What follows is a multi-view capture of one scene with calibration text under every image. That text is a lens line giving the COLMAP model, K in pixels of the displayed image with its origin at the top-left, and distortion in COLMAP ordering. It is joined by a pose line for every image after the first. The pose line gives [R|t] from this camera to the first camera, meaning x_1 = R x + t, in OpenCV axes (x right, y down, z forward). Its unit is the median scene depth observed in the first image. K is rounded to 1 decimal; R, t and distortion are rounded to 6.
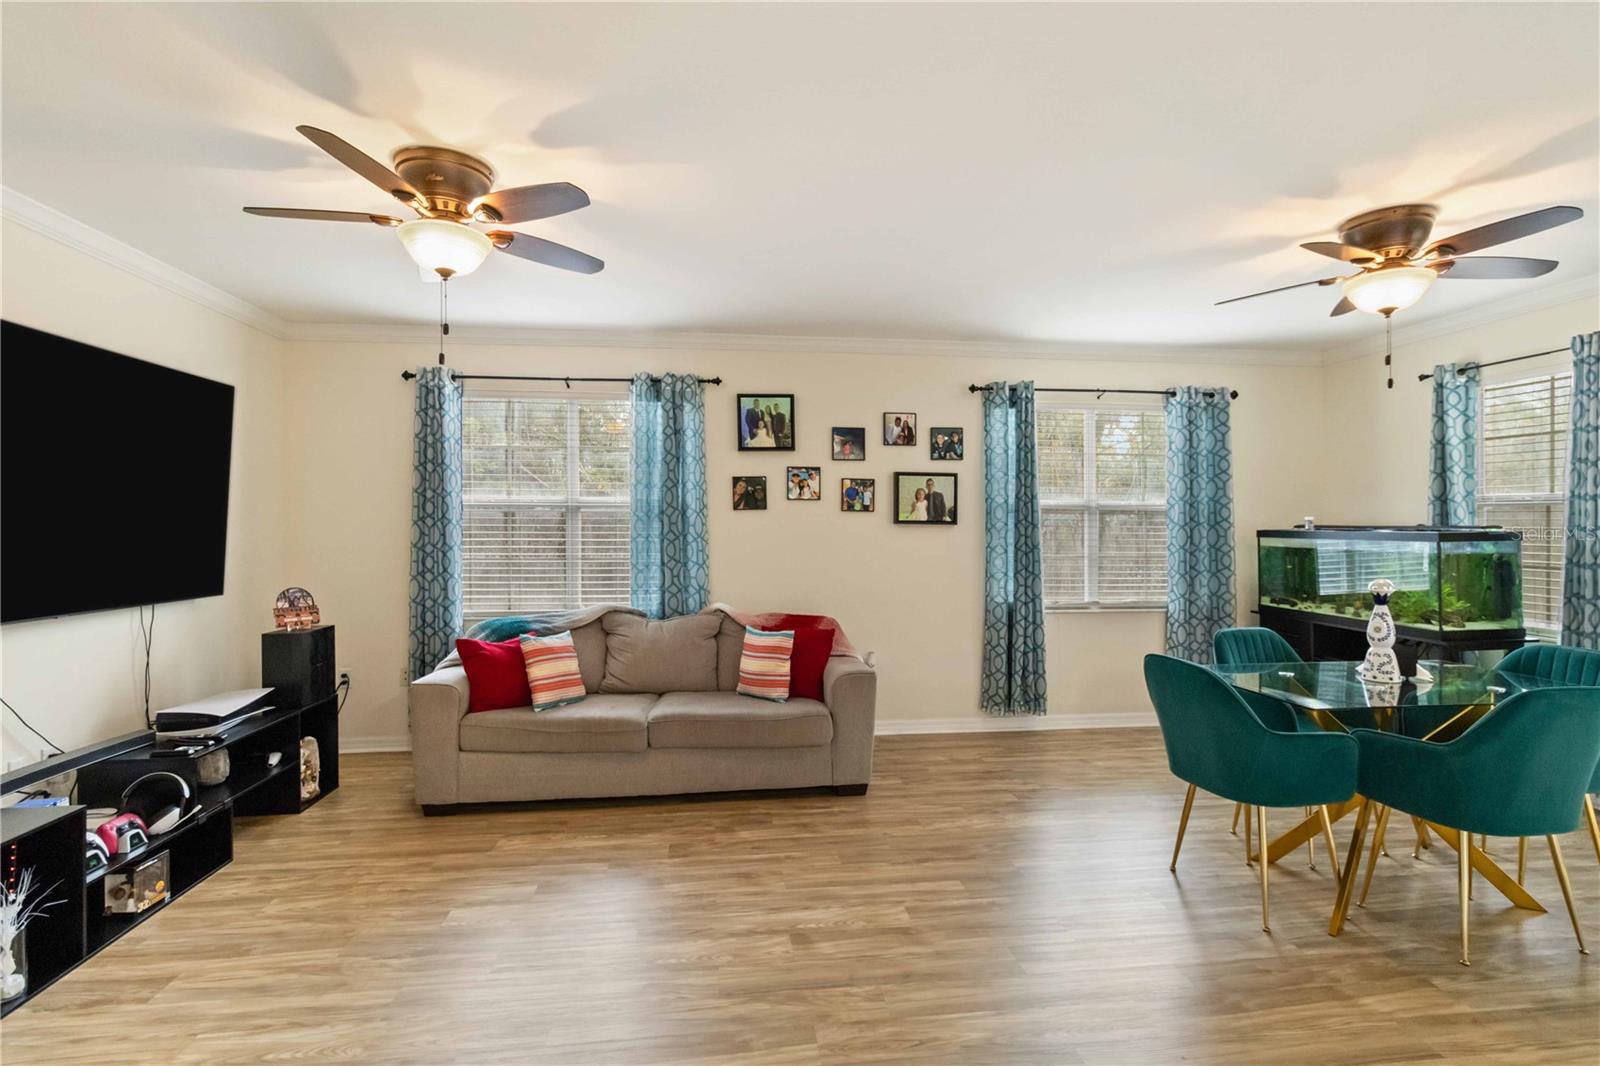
lens RADIAL K [[756.1, 0, 800.9], [0, 756.1, 521.2], [0, 0, 1]] dist [0.009464, -0.001353]
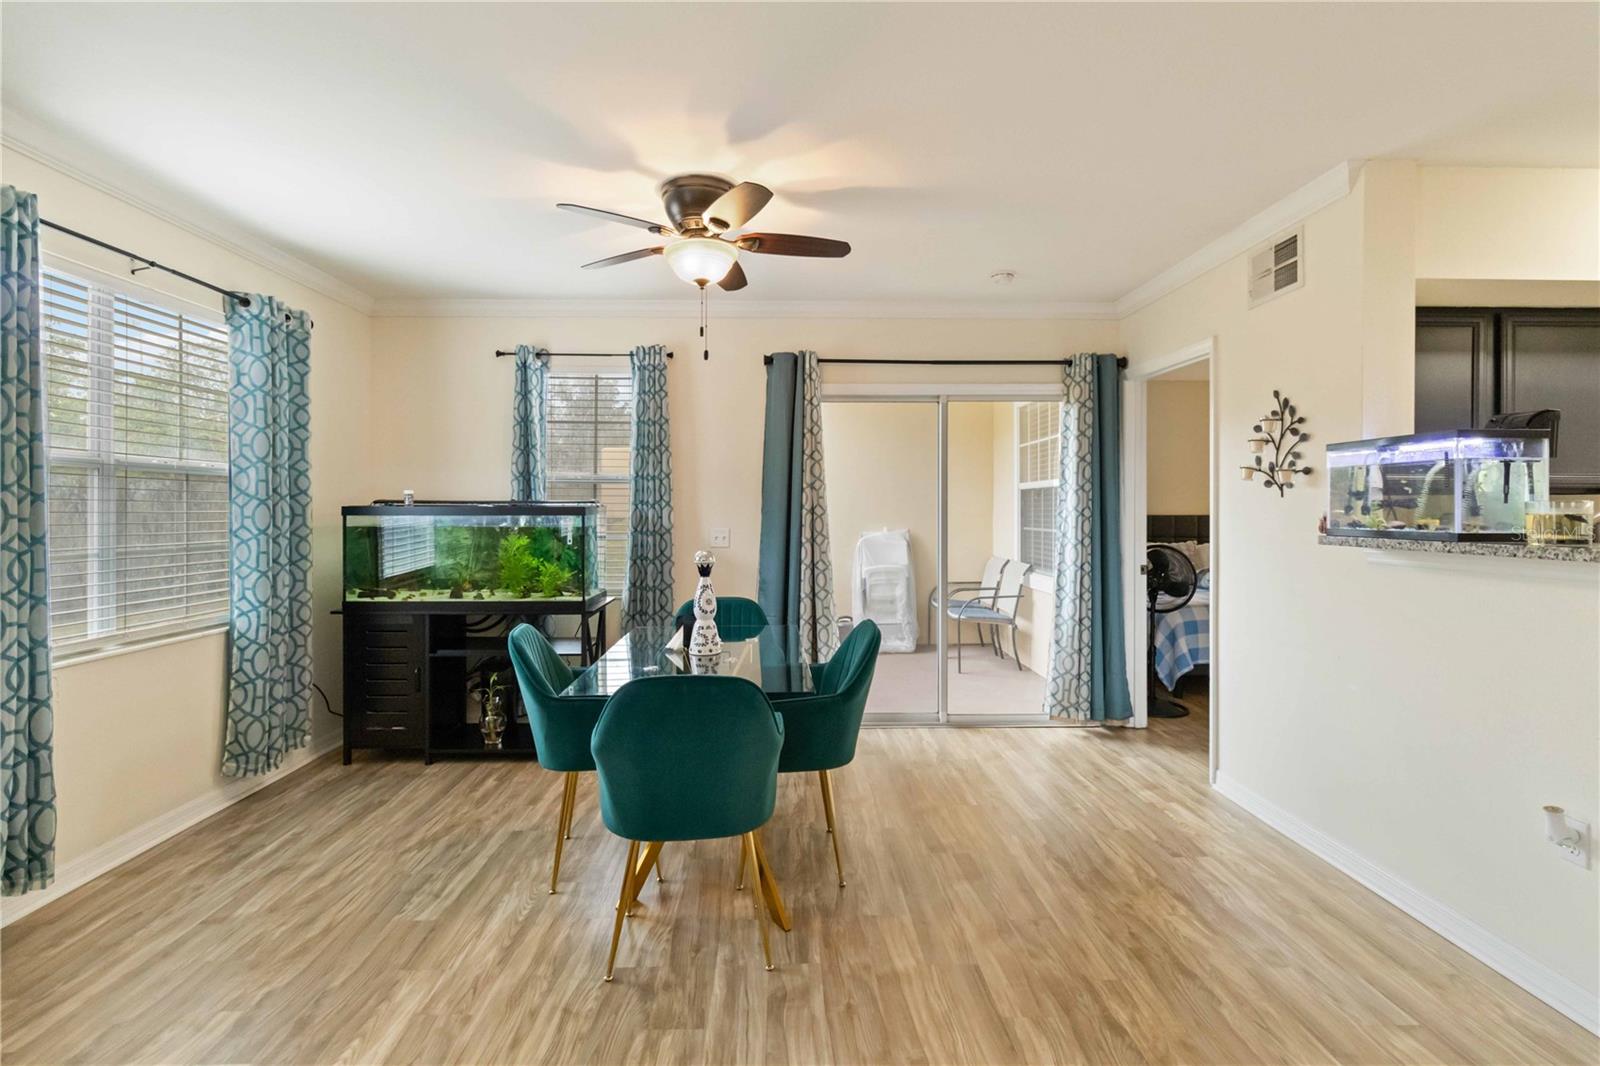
lens RADIAL K [[756.1, 0, 786.8], [0, 756.1, 503.3], [0, 0, 1]] dist [0.009464, -0.001353]
pose [[0.105912, 0.003522, 0.994369, -0.137768], [-0.003117, 0.999990, -0.003210, 0.011247], [-0.994371, -0.002760, 0.105922, 0.521791]]
